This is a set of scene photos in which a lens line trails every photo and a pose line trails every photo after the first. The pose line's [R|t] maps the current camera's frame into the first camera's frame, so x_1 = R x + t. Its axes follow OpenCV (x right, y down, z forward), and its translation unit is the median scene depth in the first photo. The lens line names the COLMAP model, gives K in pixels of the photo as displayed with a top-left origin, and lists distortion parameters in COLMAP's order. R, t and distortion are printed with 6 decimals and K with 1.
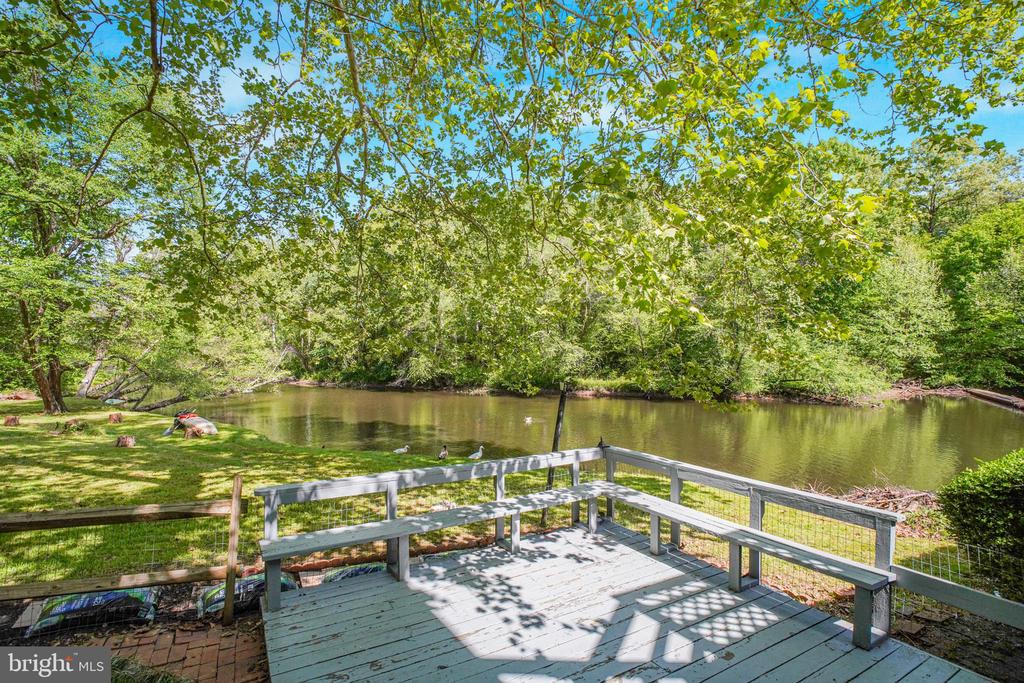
lens RADIAL K [[473.7, 0, 507.1], [0, 473.7, 345.3], [0, 0, 1]] dist [0.017353, -0.016591]
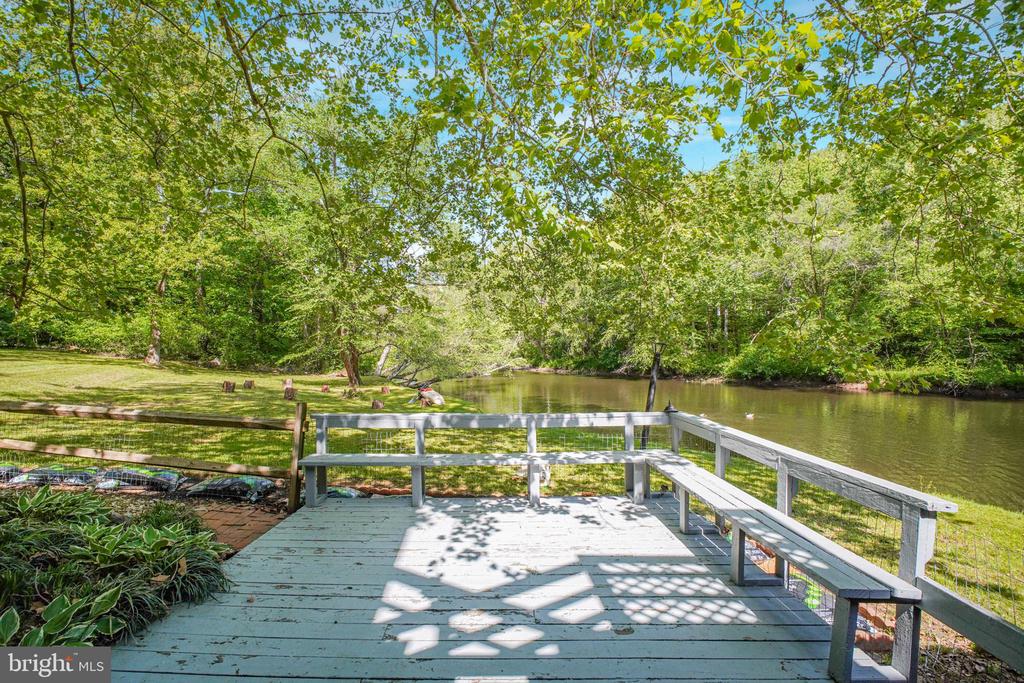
lens RADIAL K [[474.5, 0, 501.0], [0, 474.5, 350.2], [0, 0, 1]] dist [0.009358, -0.011229]
pose [[0.870684, -0.006241, -0.491804, 0.044156], [0.020788, 0.999493, 0.024120, 0.009090], [0.491404, -0.031224, 0.870372, 0.012385]]
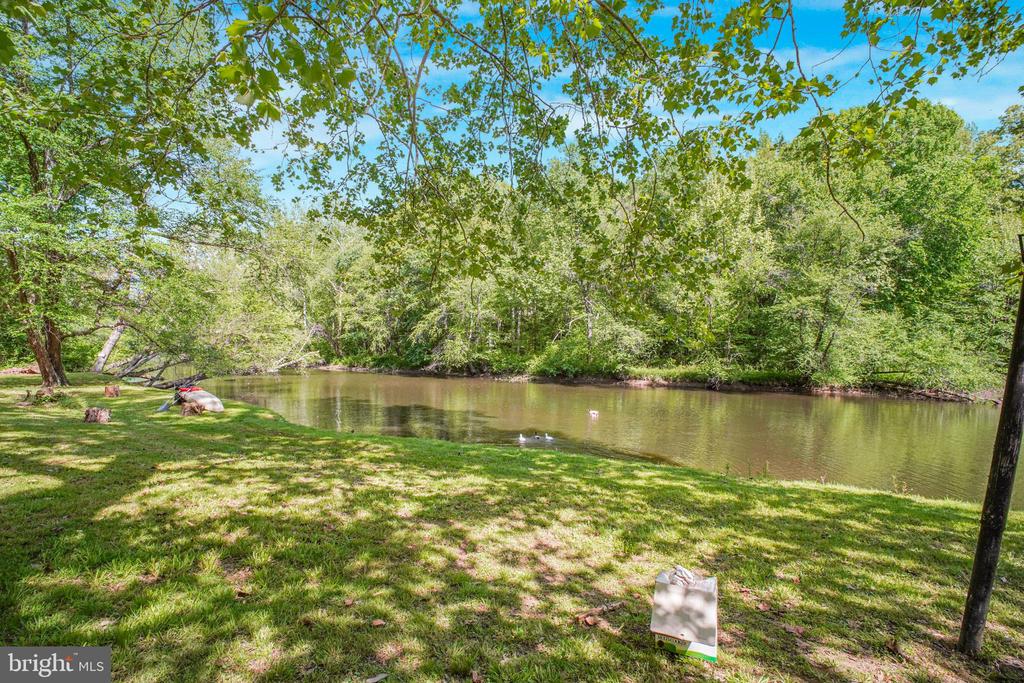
lens RADIAL K [[476.8, 0, 506.2], [0, 476.8, 362.2], [0, 0, 1]] dist [0.009590, -0.014783]
pose [[0.998032, 0.018932, -0.059787, -0.036014], [-0.015932, 0.998608, 0.050272, 0.022836], [0.060655, -0.049221, 0.996944, 0.095325]]
